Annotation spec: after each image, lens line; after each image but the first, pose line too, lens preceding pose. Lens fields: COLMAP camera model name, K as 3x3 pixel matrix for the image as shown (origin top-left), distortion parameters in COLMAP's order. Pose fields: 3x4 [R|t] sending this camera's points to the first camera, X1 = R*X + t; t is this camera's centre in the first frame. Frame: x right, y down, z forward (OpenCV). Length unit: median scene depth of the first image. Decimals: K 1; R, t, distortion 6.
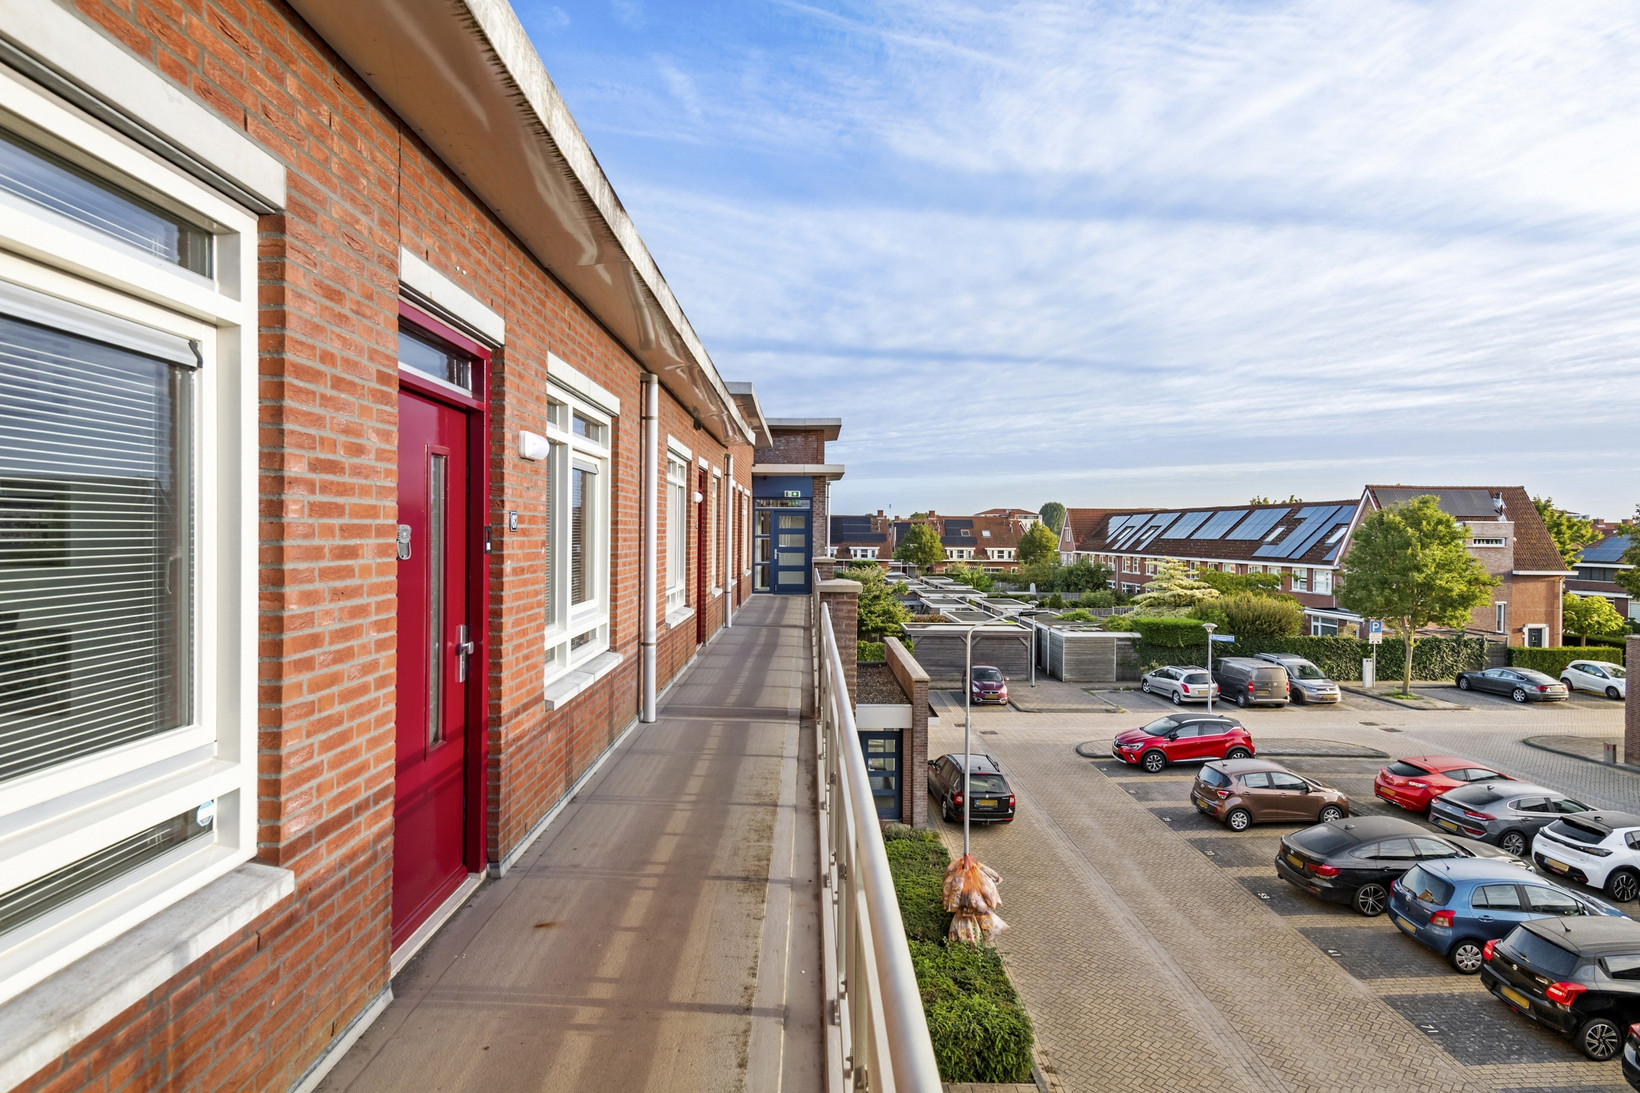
lens RADIAL K [[884.1, 0, 820.0], [0, 884.1, 546.5], [0, 0, 1]] dist [-0.003621, -0.000623]
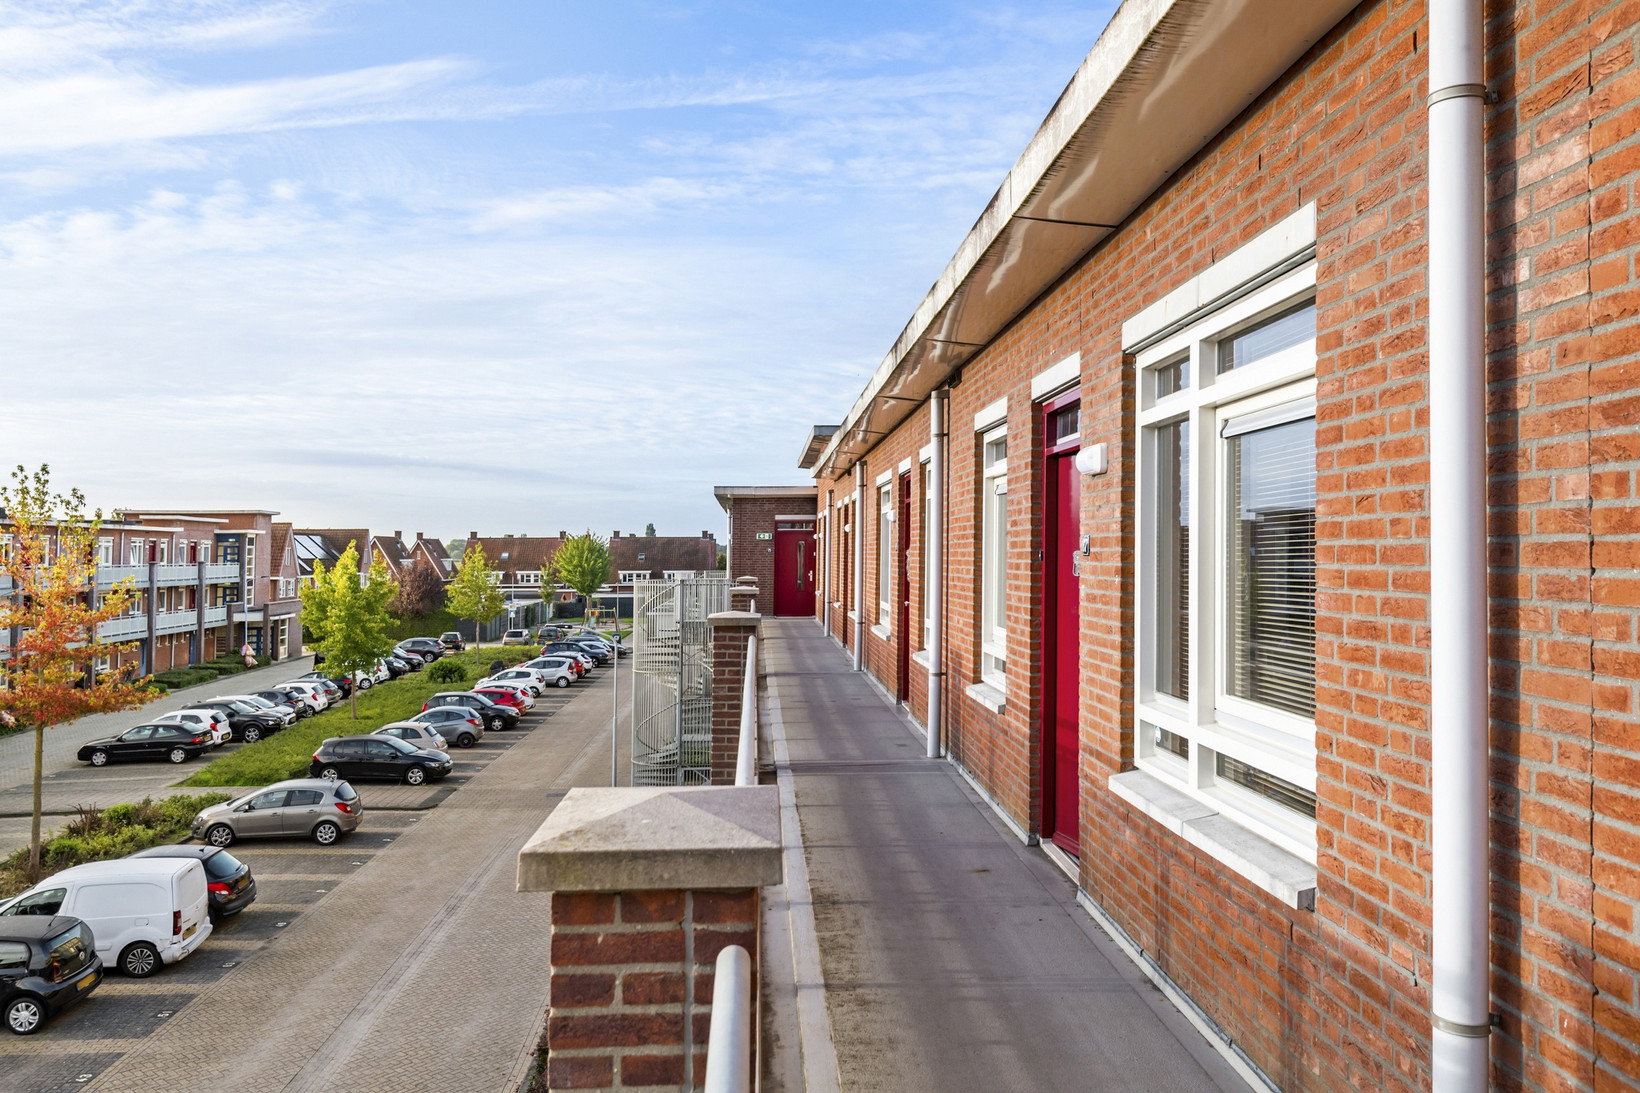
lens RADIAL K [[1222.1, 0, 820.0], [0, 1222.1, 546.5], [0, 0, 1]] dist [0.000317, -0.000010]
pose [[-0.999274, -0.013377, -0.035684, -0.010444], [-0.013697, 0.999868, 0.008744, -0.029182], [0.035562, 0.009227, -0.999325, 1.955010]]
